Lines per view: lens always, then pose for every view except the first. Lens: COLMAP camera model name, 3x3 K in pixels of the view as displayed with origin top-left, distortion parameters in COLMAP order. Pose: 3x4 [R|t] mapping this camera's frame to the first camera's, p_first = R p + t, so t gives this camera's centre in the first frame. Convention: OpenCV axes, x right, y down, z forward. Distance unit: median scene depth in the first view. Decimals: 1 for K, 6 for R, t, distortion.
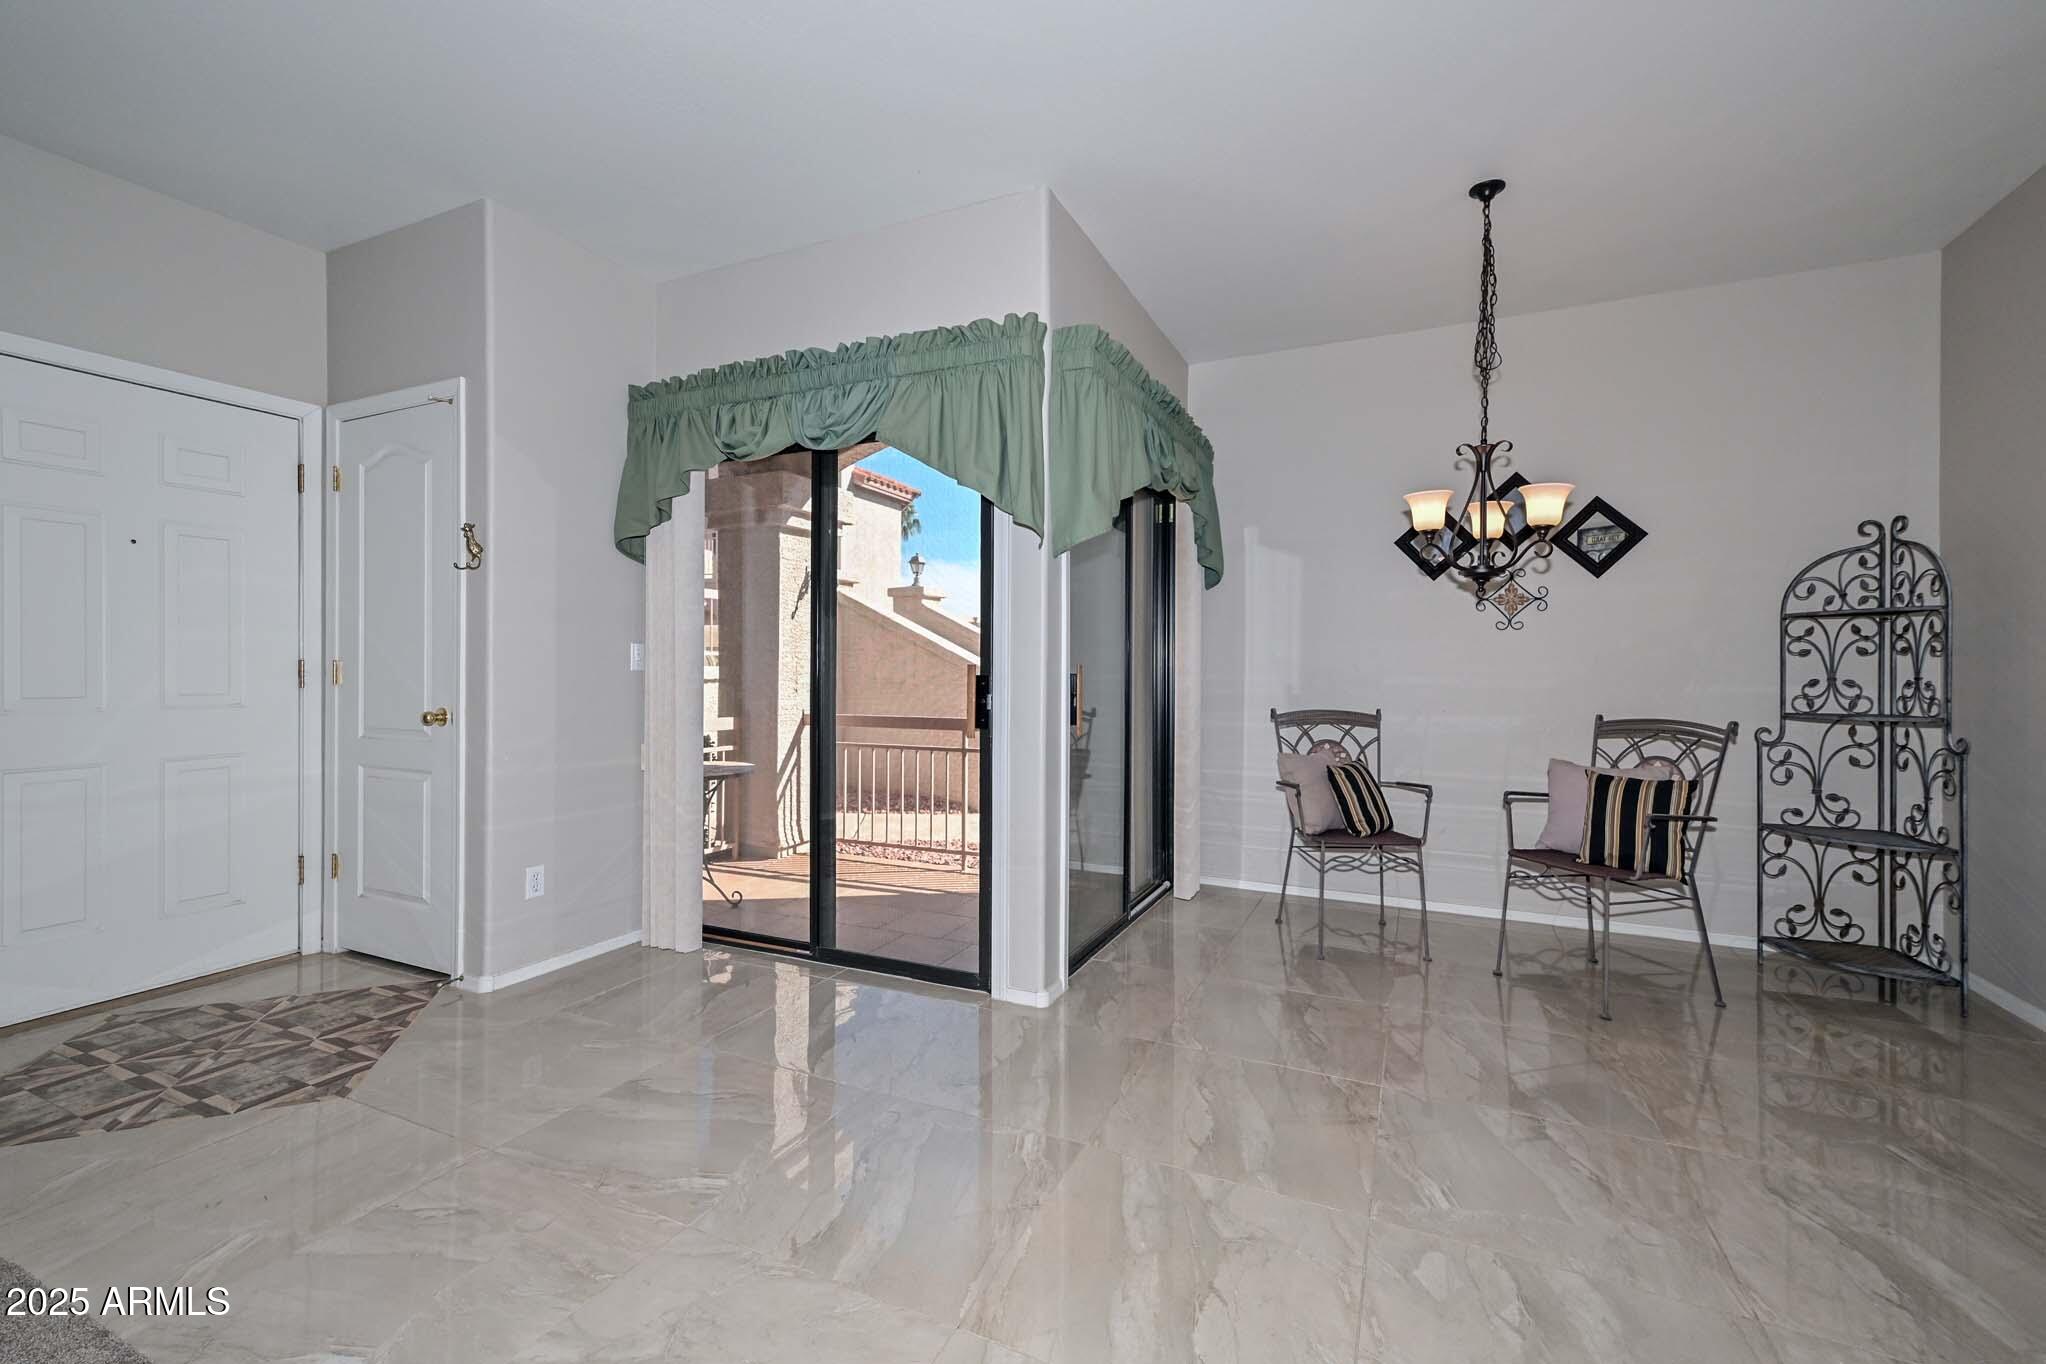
lens RADIAL K [[848.1, 0, 1014.6], [0, 848.1, 664.3], [0, 0, 1]] dist [0.010610, 0.000030]
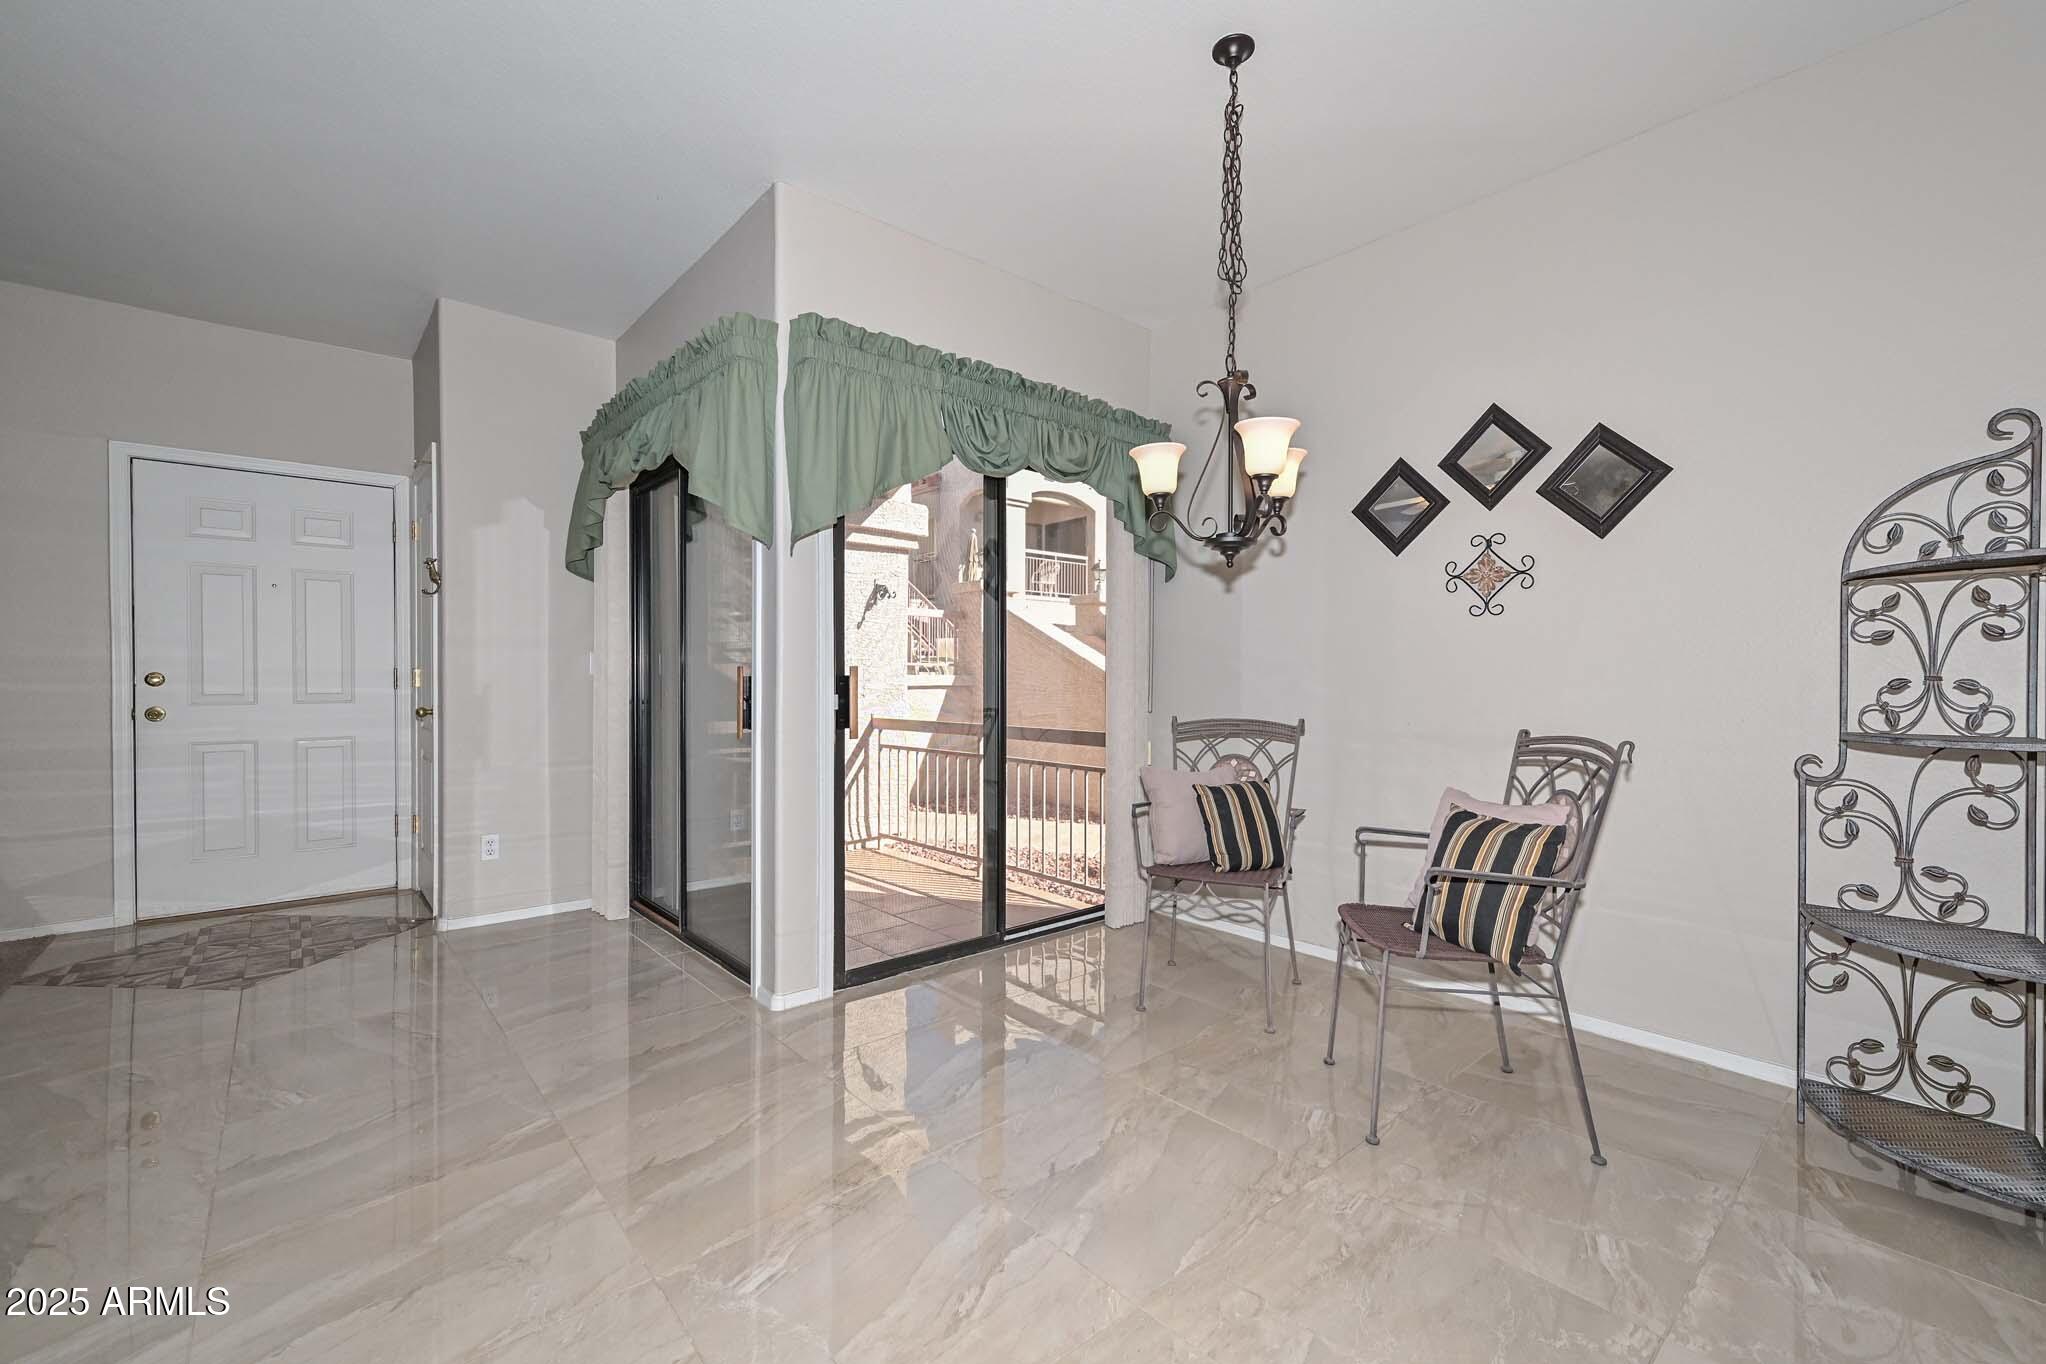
lens RADIAL K [[843.5, 0, 1017.2], [0, 843.5, 679.1], [0, 0, 1]] dist [0.004260, 0.000396]
pose [[0.916146, -0.002614, -0.400836, 0.602828], [0.004601, 0.999981, 0.003995, 0.011858], [0.400818, -0.005504, 0.916141, 0.187078]]
